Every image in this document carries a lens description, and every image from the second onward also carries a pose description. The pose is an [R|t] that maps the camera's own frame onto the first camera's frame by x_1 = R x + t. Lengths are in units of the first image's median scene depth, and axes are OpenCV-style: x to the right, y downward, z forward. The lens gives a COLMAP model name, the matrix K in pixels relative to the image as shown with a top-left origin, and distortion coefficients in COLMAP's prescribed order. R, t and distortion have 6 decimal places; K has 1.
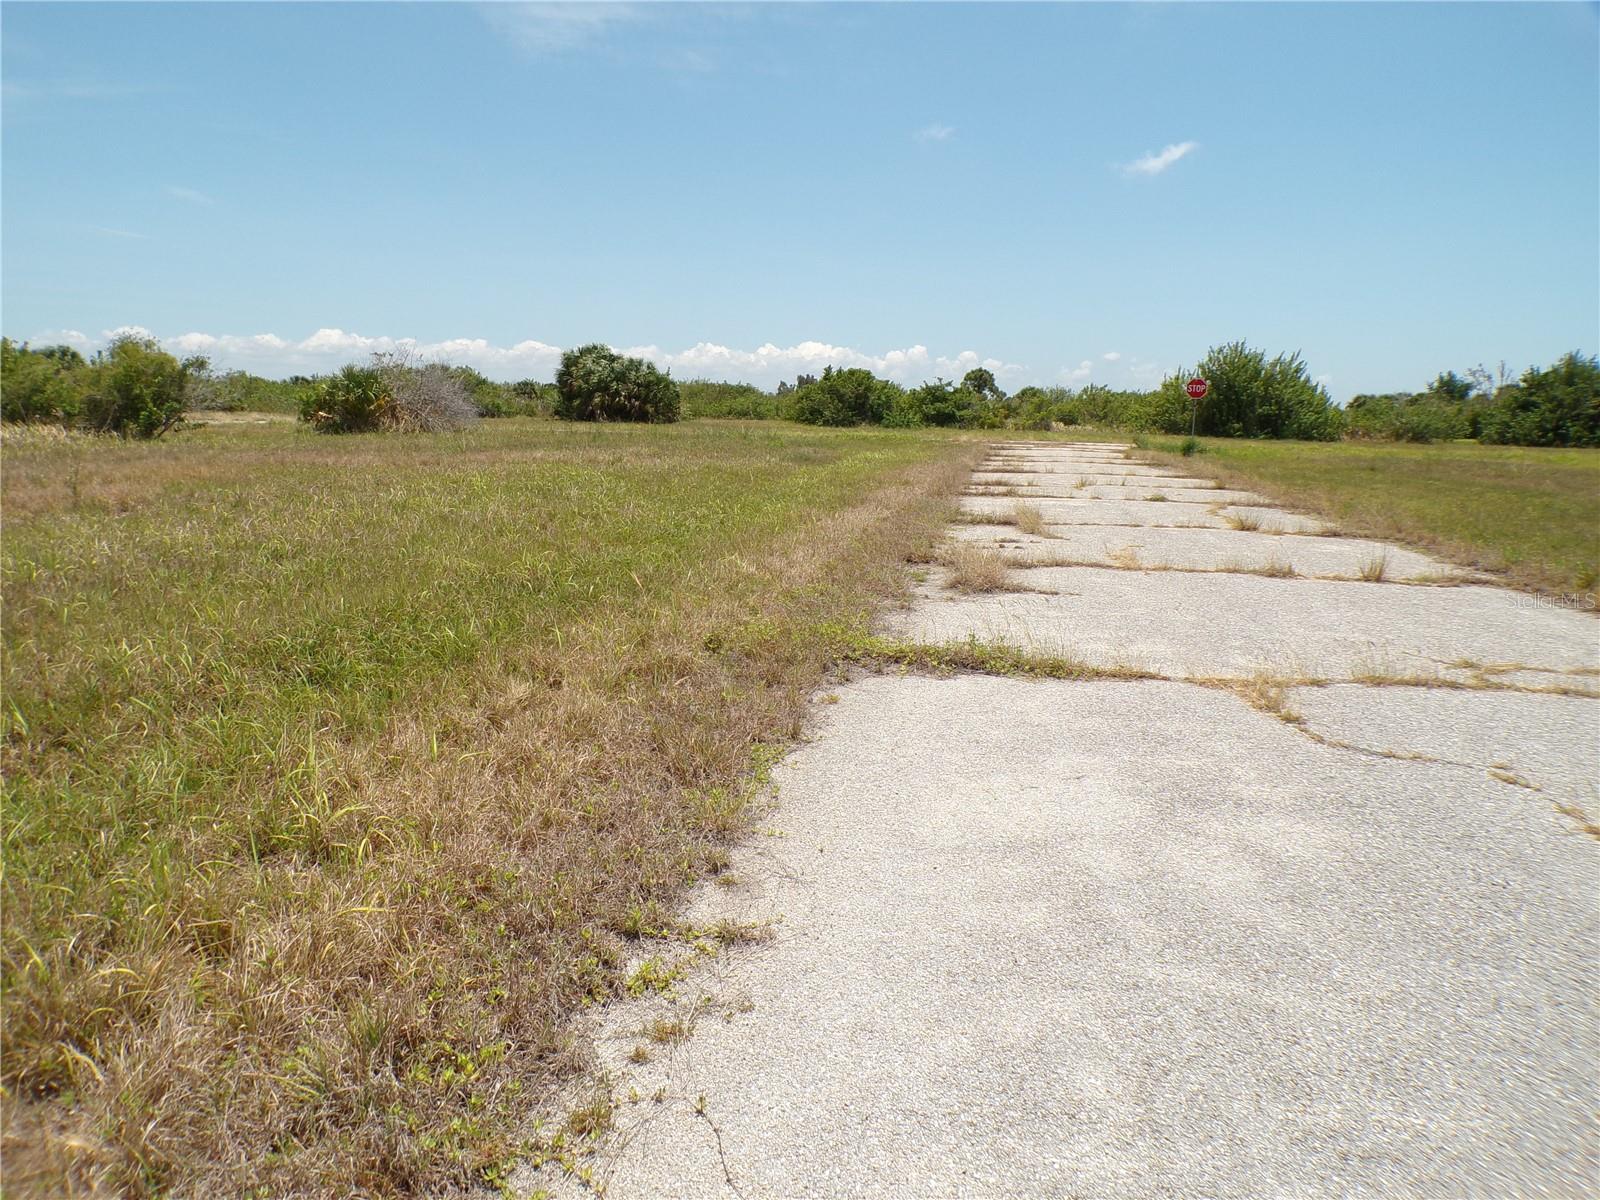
lens RADIAL K [[1134.1, 0, 800.0], [0, 1134.1, 600.0], [0, 0, 1]] dist [-0.017673, 0.022965]
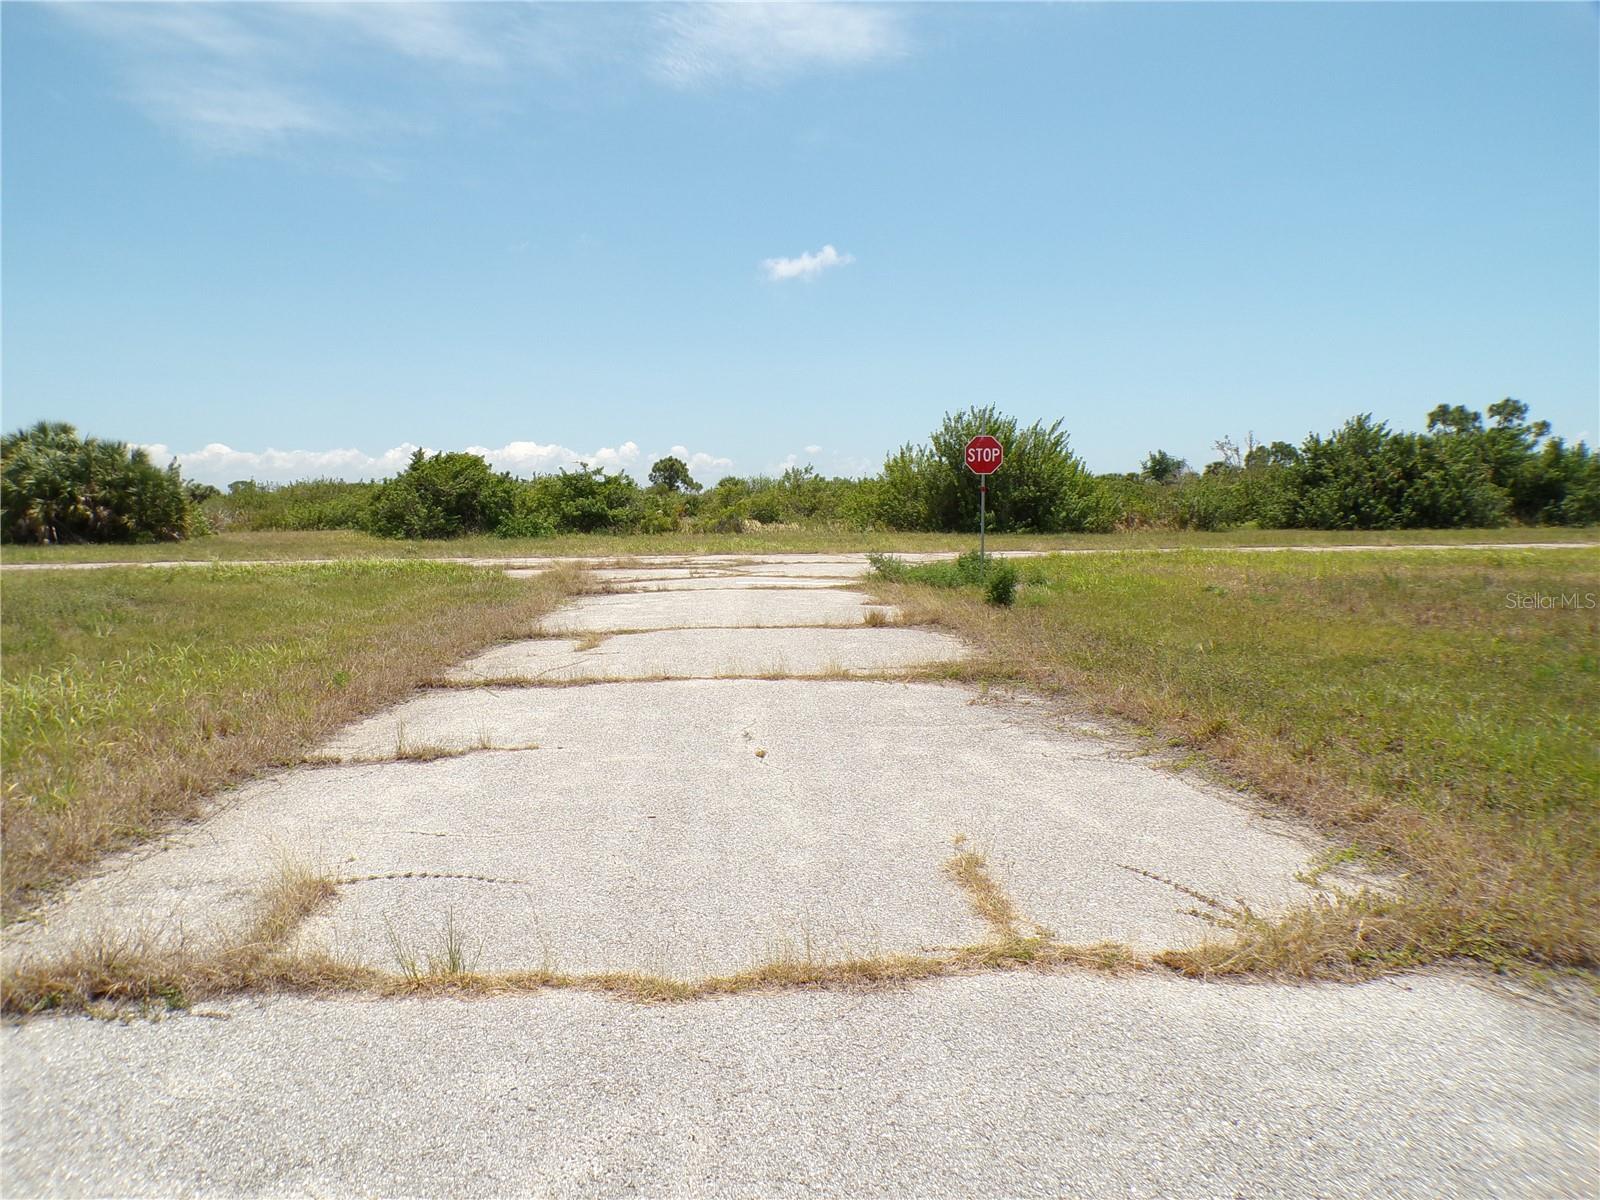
lens RADIAL K [[1134.1, 0, 800.0], [0, 1134.1, 600.0], [0, 0, 1]] dist [-0.017673, 0.022965]
pose [[0.969387, -0.050916, 0.240201, 0.080773], [0.070666, 0.994727, -0.074333, -0.050511], [-0.235150, 0.089031, 0.967873, 0.298887]]
